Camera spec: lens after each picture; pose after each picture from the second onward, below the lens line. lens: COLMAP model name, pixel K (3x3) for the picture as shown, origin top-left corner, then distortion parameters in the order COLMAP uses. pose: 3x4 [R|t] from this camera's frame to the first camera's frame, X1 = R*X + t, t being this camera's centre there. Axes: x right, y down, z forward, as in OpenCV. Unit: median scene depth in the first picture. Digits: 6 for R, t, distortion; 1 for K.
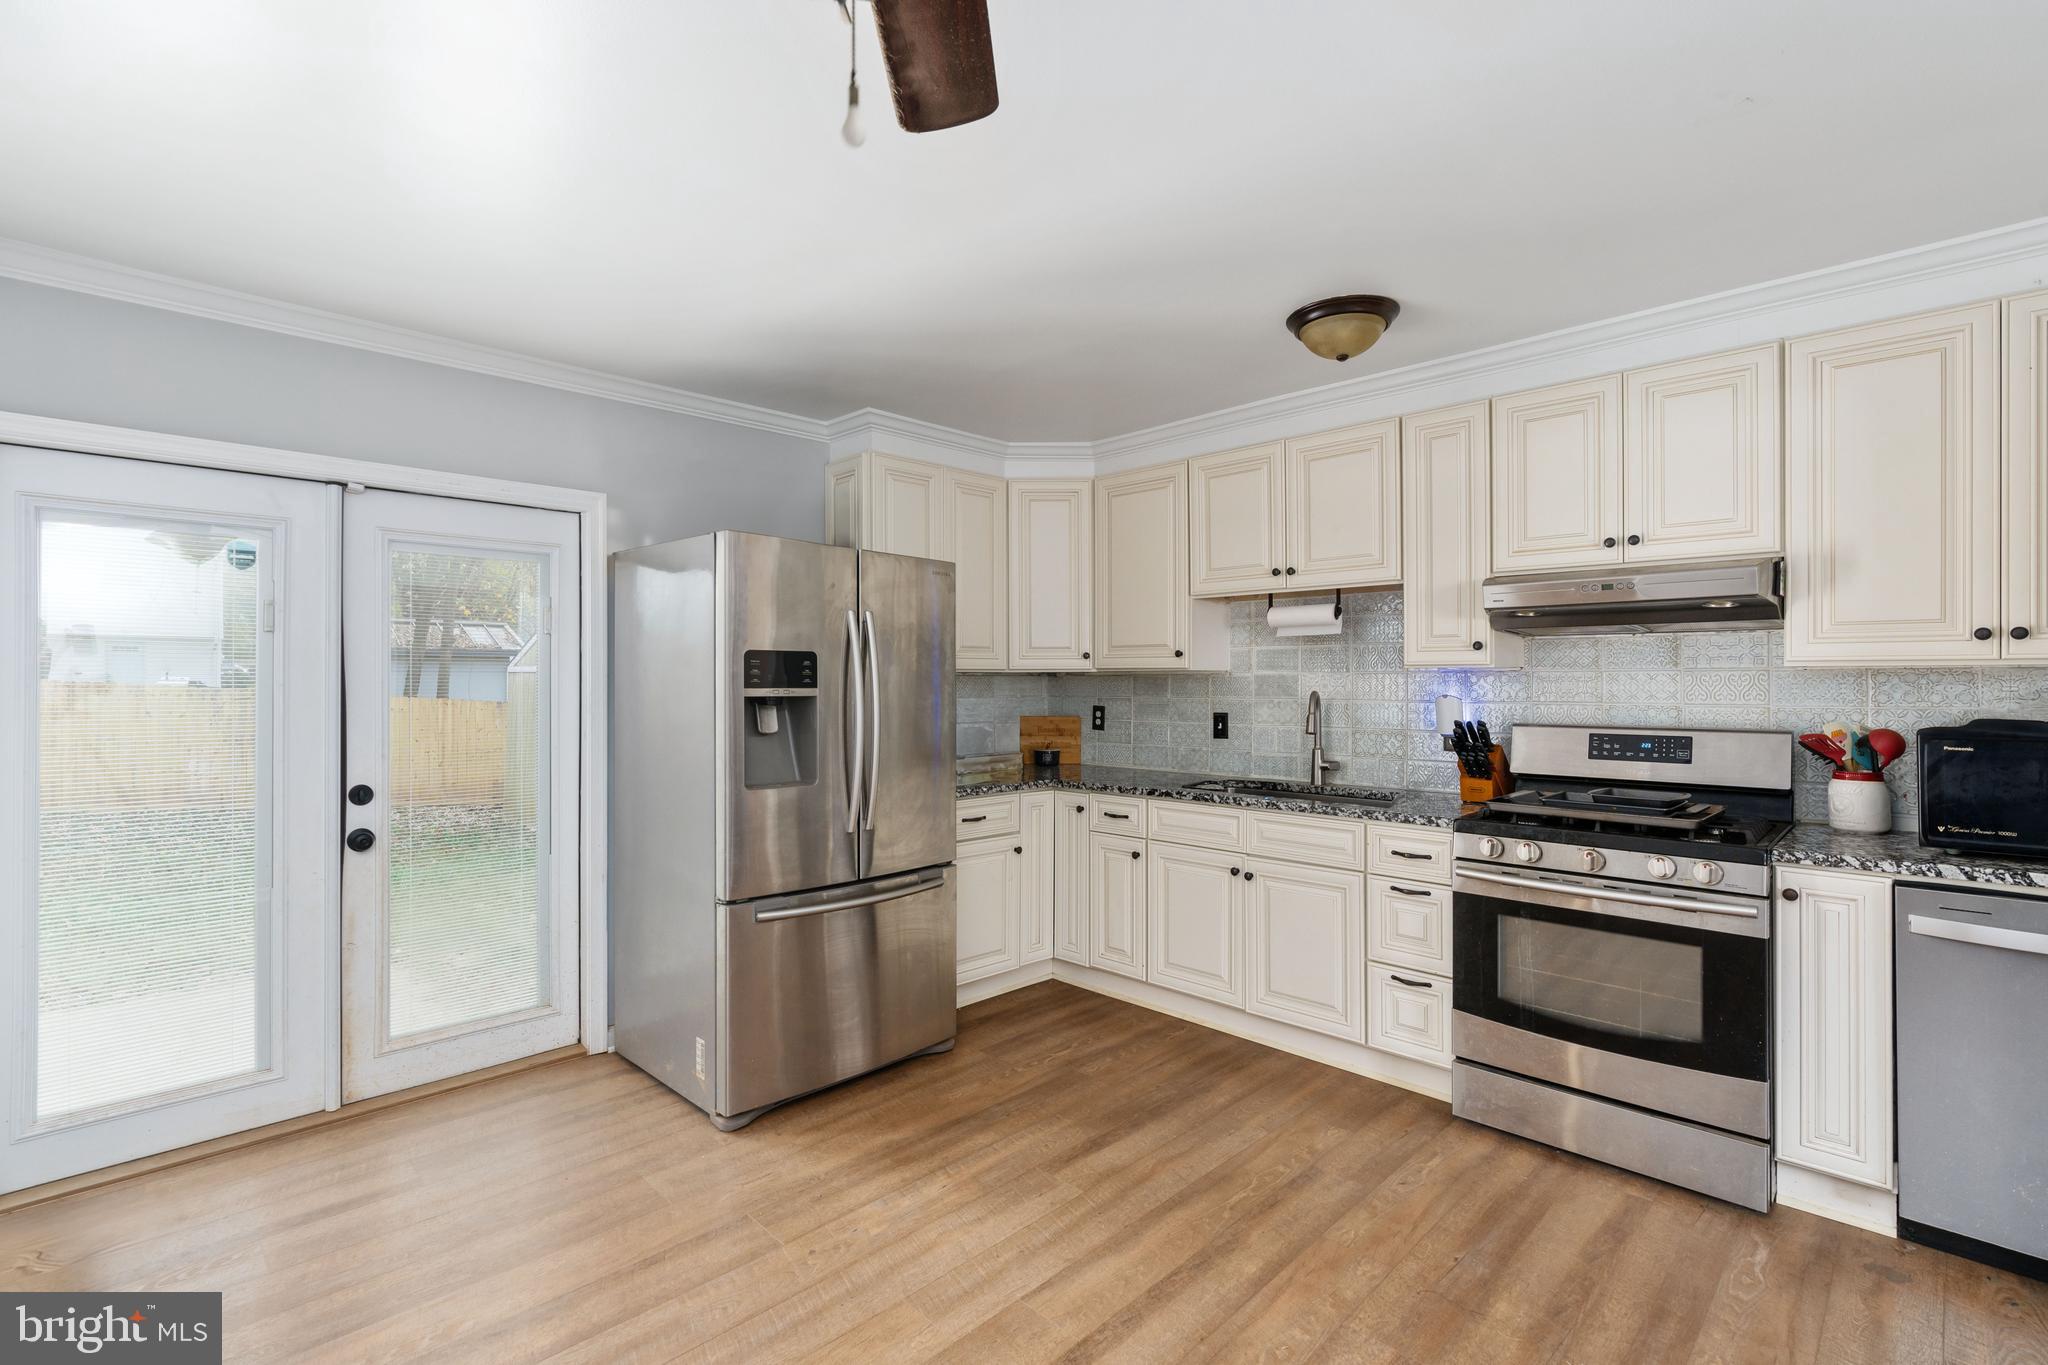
lens RADIAL K [[933.6, 0, 1004.6], [0, 933.6, 679.1], [0, 0, 1]] dist [-0.005233, 0.001659]
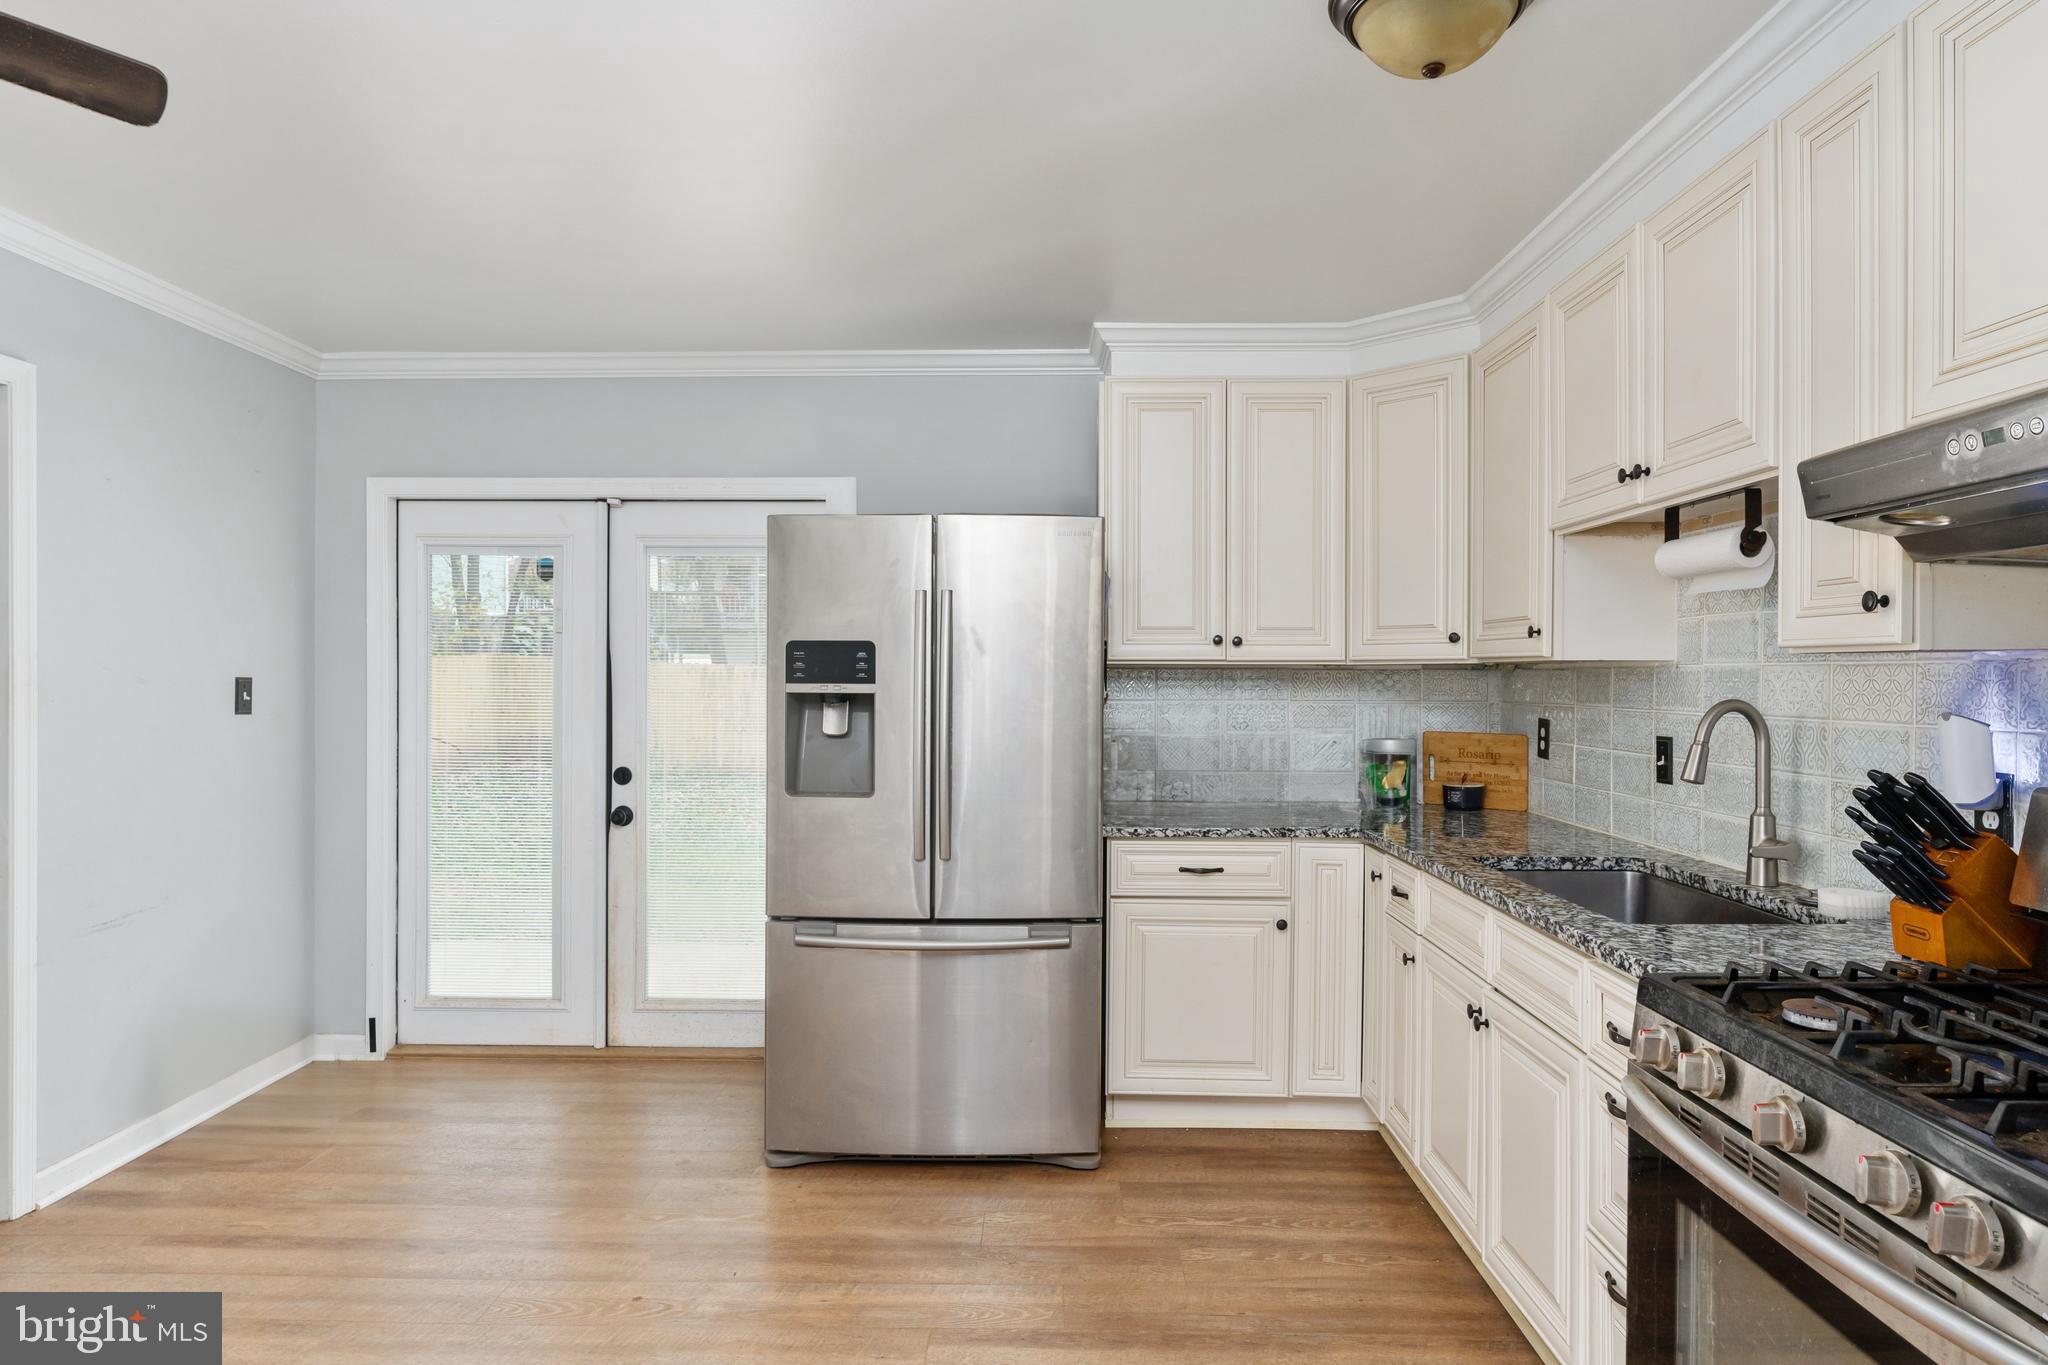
lens RADIAL K [[1180.4, 0, 1029.7], [0, 1180.4, 693.1], [0, 0, 1]] dist [-0.000896, 0.000203]
pose [[0.702928, 0.014076, -0.711122, 0.664758], [-0.002293, 0.999844, 0.017525, -0.001306], [0.711258, -0.010688, 0.702850, 0.351601]]
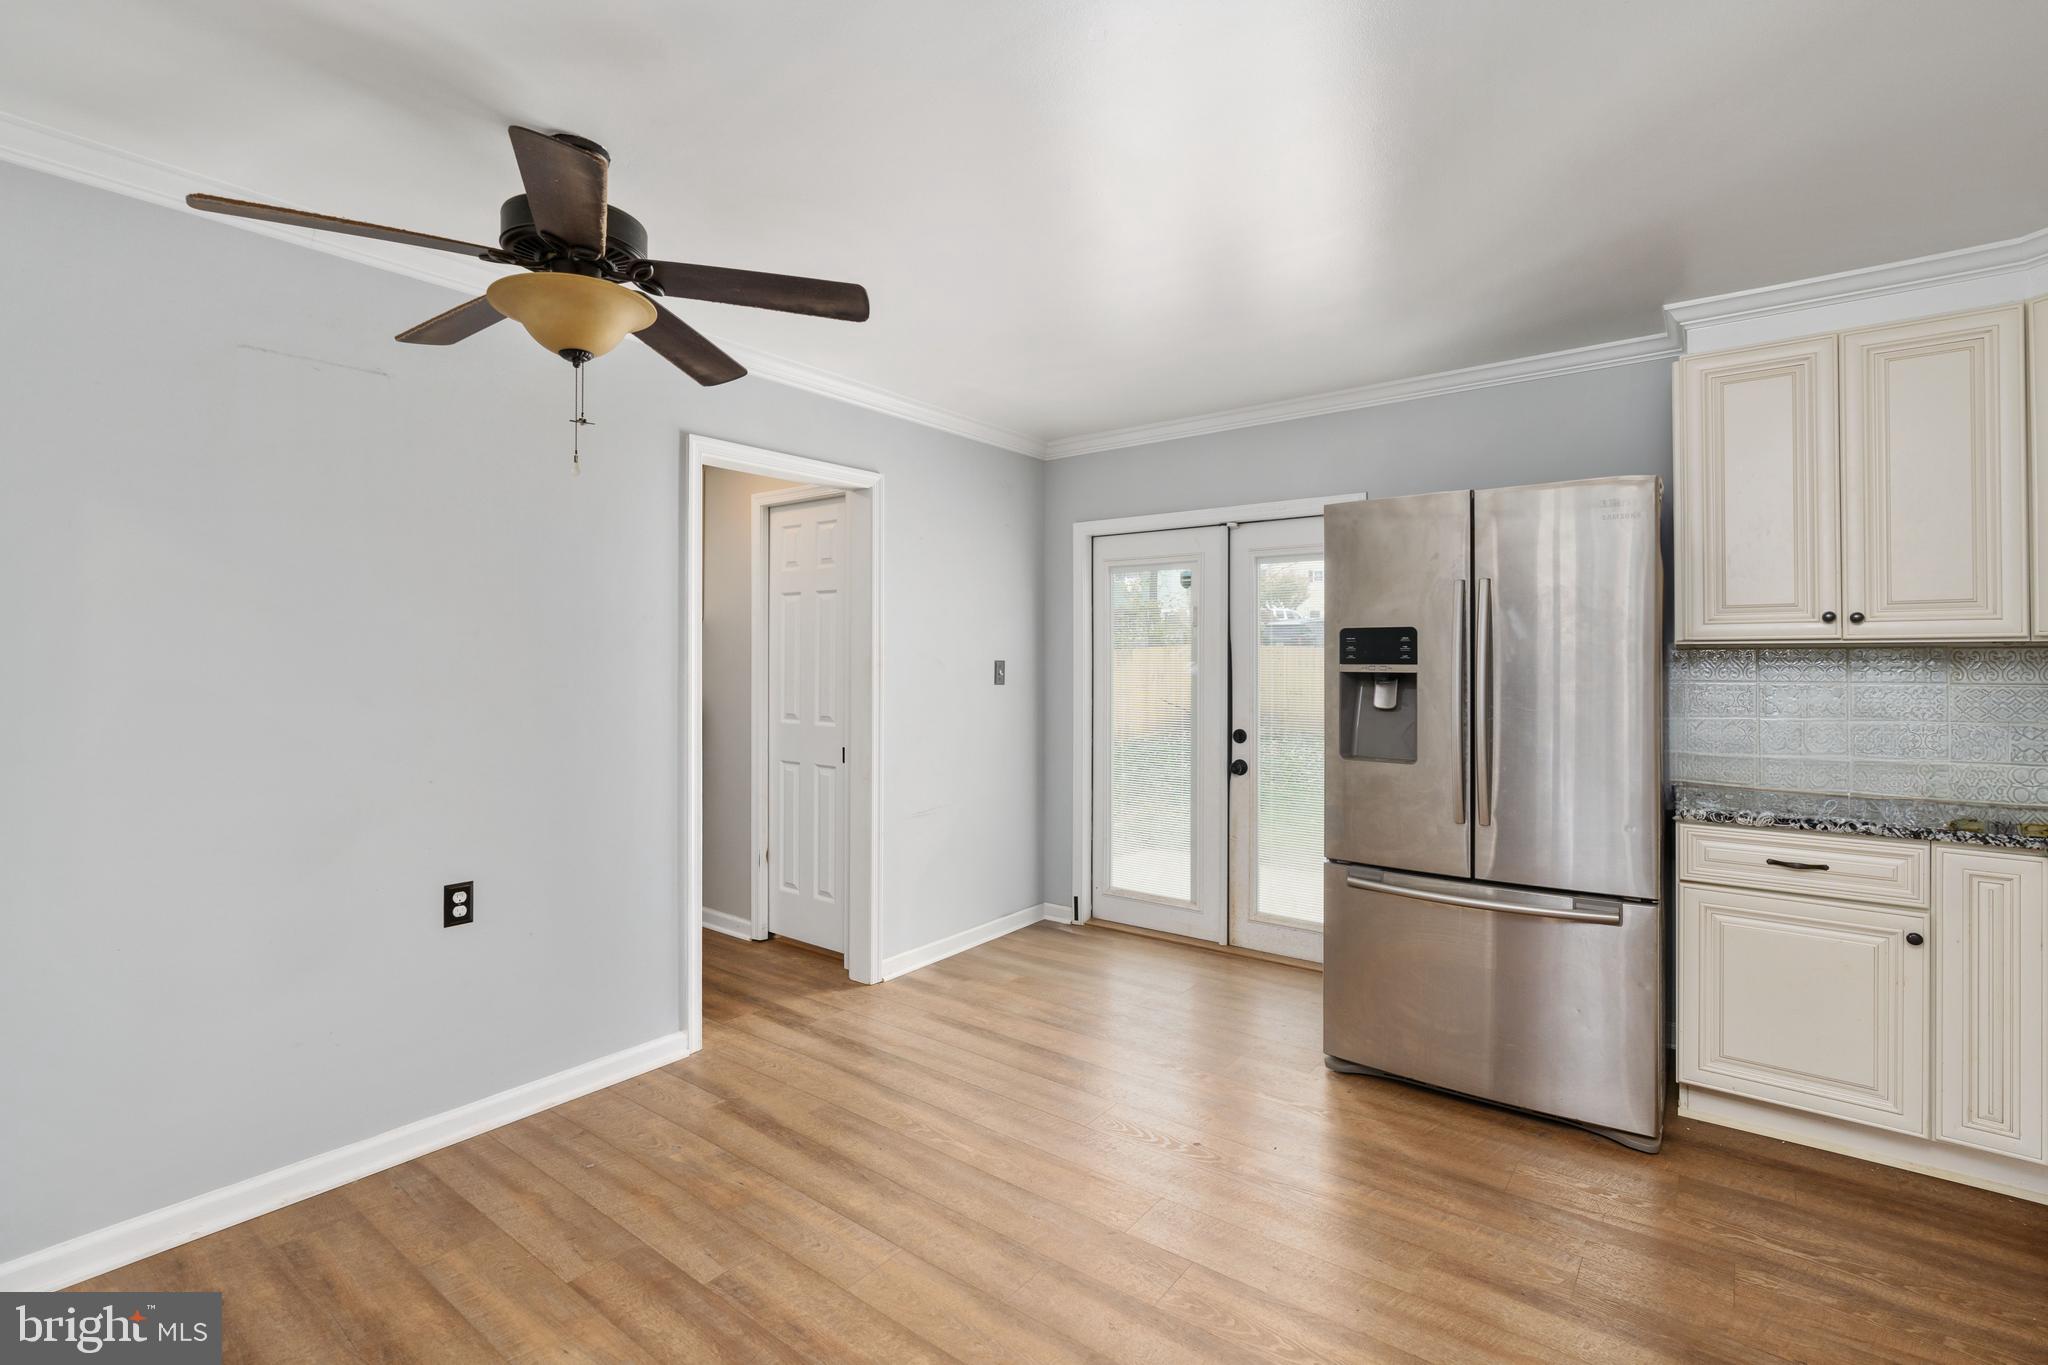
lens RADIAL K [[933.6, 0, 1035.0], [0, 933.6, 653.6], [0, 0, 1]] dist [-0.005233, 0.001659]
pose [[0.146907, -0.004635, -0.989139, 0.699850], [0.003737, 0.999984, -0.004130, 0.000783], [0.989143, -0.003089, 0.146922, 0.473529]]
